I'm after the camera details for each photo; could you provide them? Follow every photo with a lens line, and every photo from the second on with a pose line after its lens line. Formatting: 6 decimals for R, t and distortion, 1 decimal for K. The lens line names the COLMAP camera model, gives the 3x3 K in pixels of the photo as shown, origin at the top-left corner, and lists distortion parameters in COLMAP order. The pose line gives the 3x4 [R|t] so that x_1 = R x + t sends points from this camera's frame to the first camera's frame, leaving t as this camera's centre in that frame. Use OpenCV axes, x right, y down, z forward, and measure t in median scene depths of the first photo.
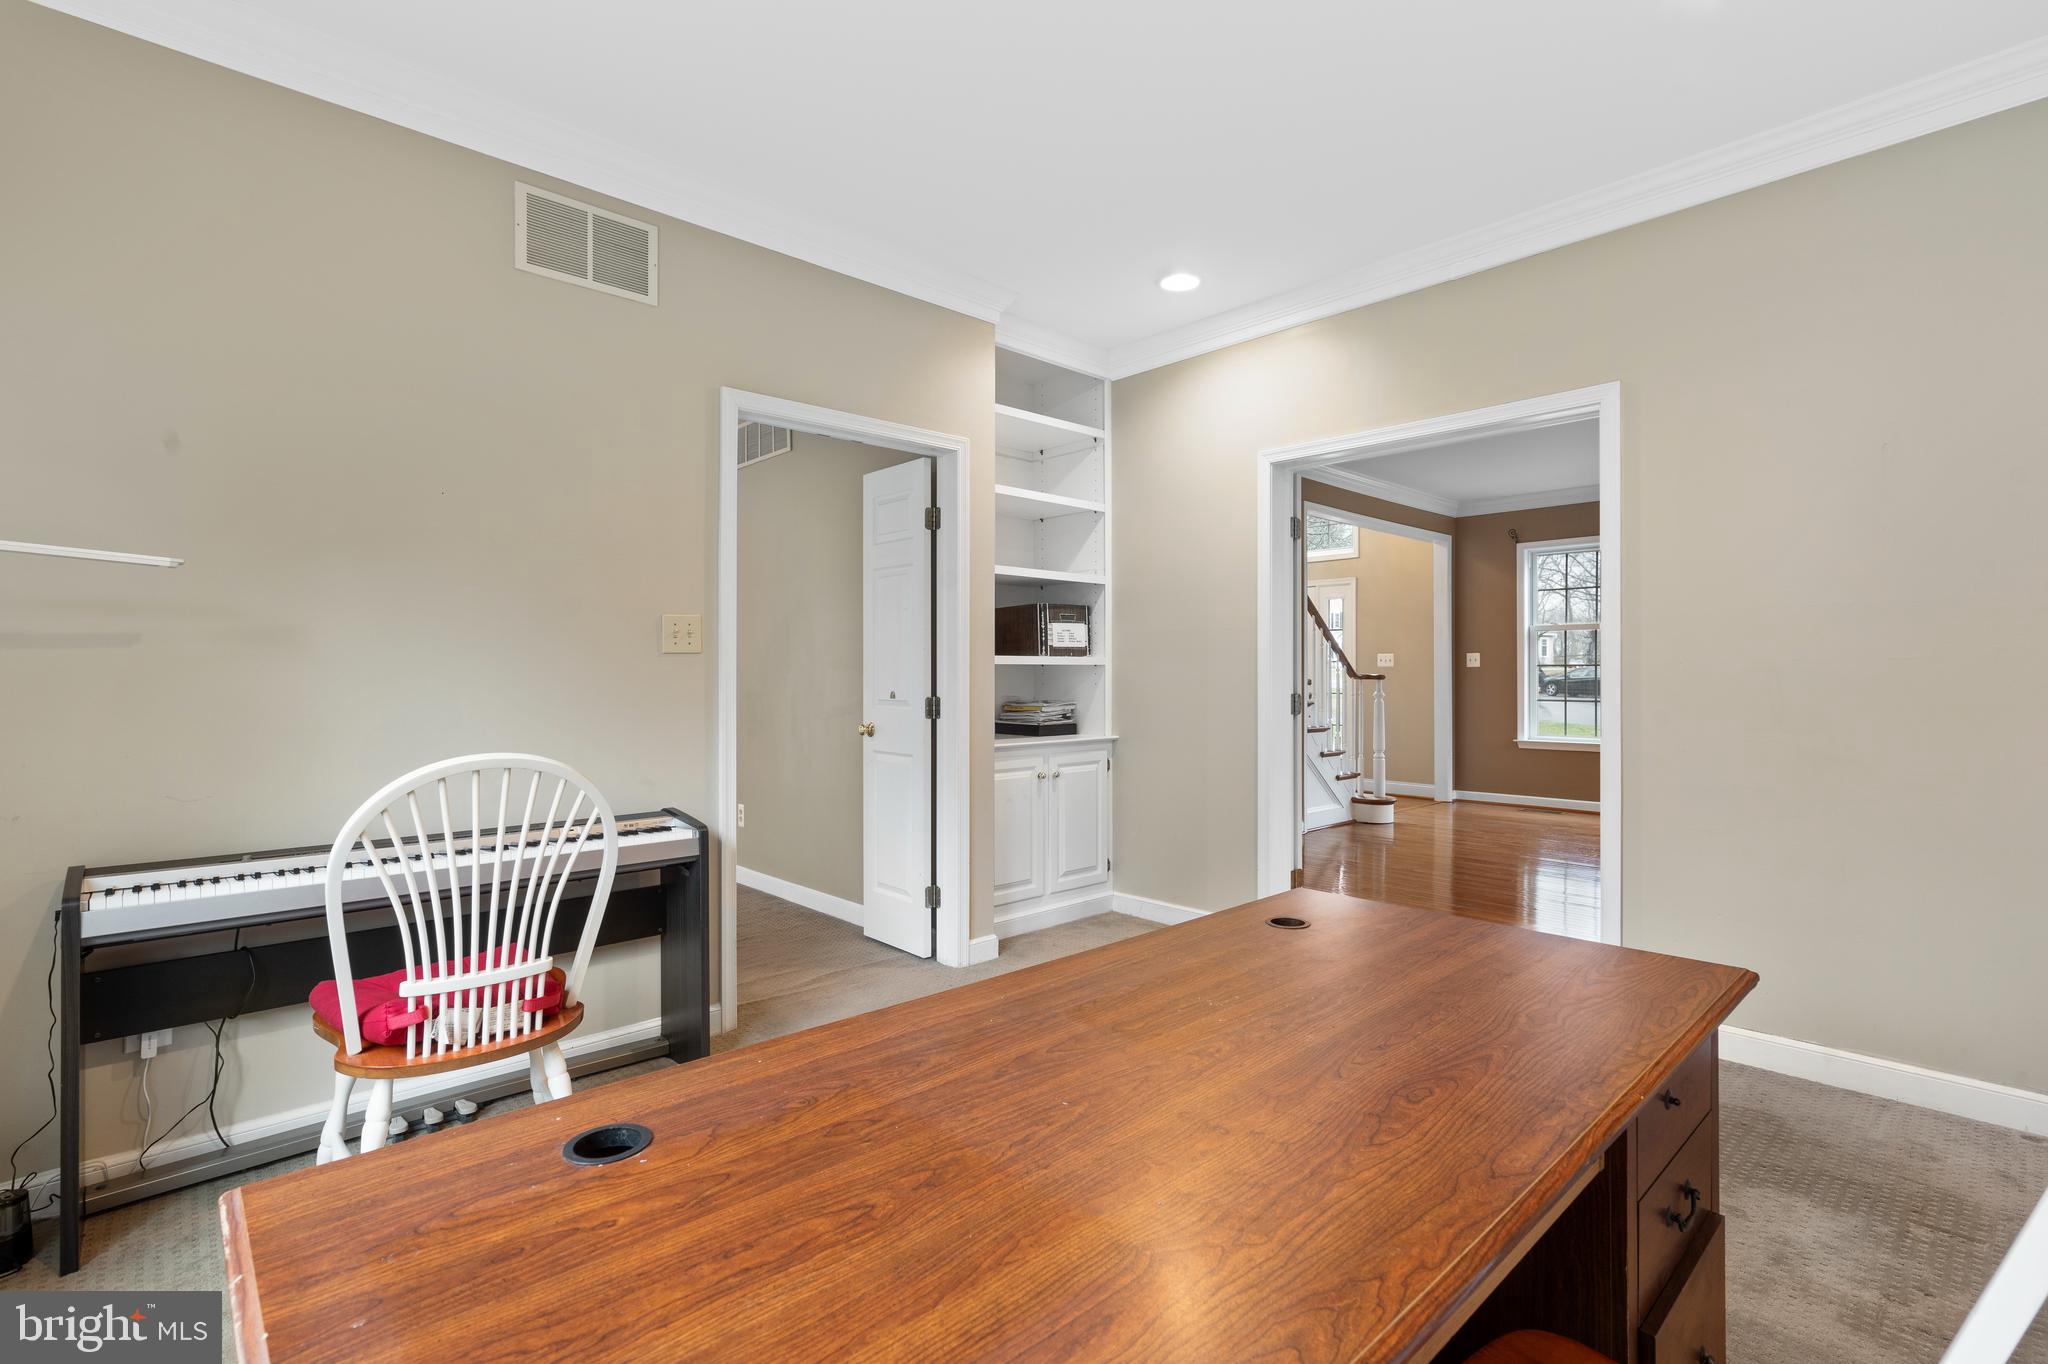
lens RADIAL K [[946.0, 0, 1012.8], [0, 946.0, 678.9], [0, 0, 1]] dist [-0.002412, 0.000831]
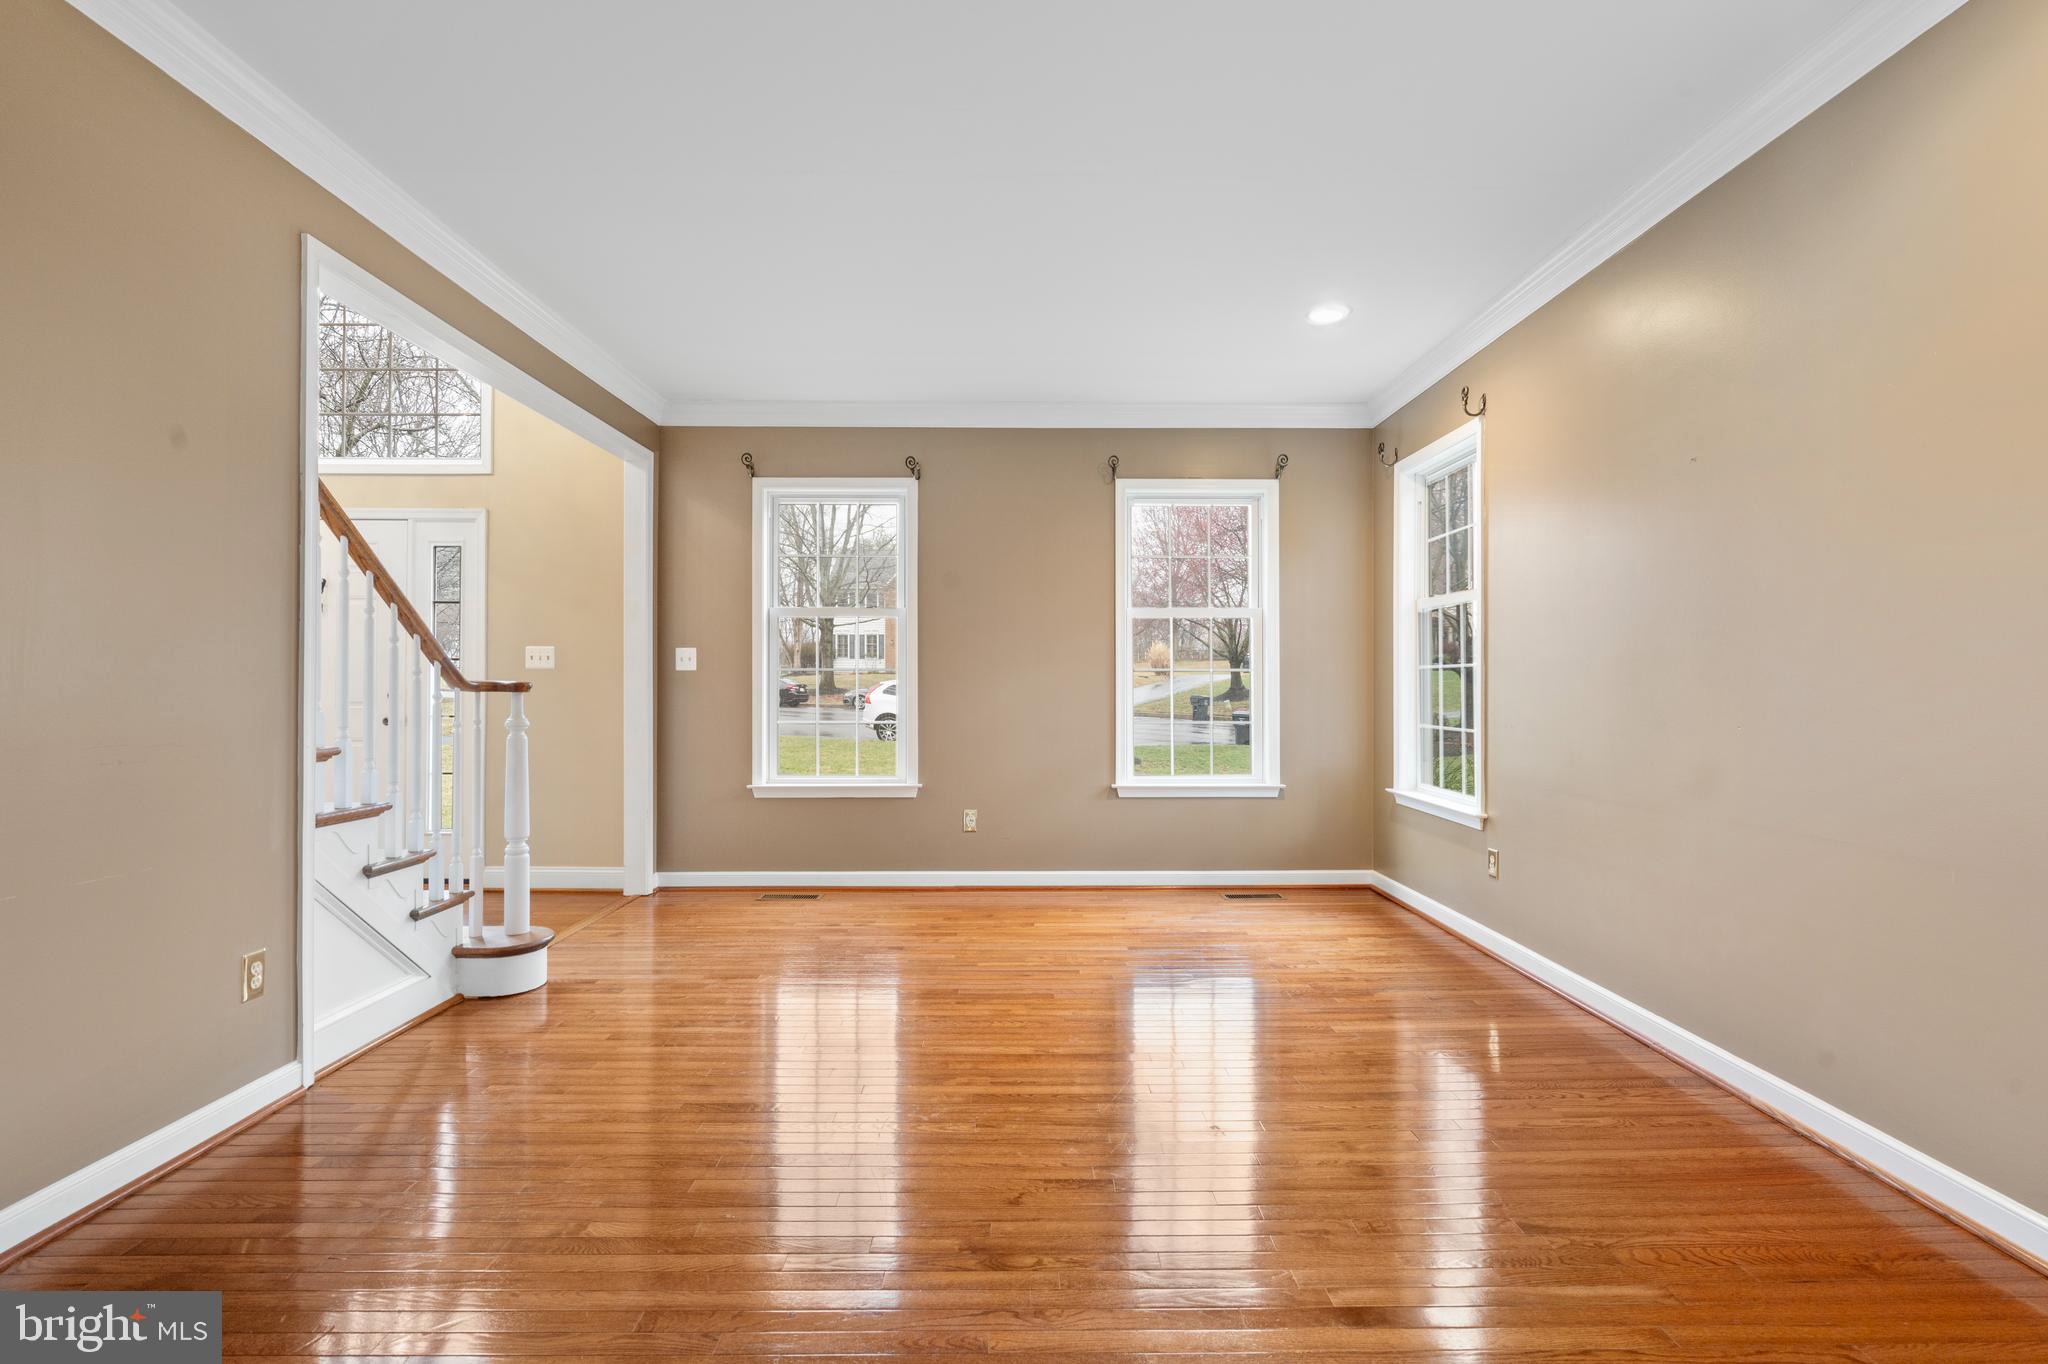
lens RADIAL K [[946.0, 0, 1017.9], [0, 946.0, 682.7], [0, 0, 1]] dist [-0.002412, 0.000831]
pose [[0.675616, 0.006163, 0.737228, 0.184399], [-0.002132, 0.999977, -0.006406, -0.001278], [-0.737251, 0.002756, 0.675613, 0.438450]]
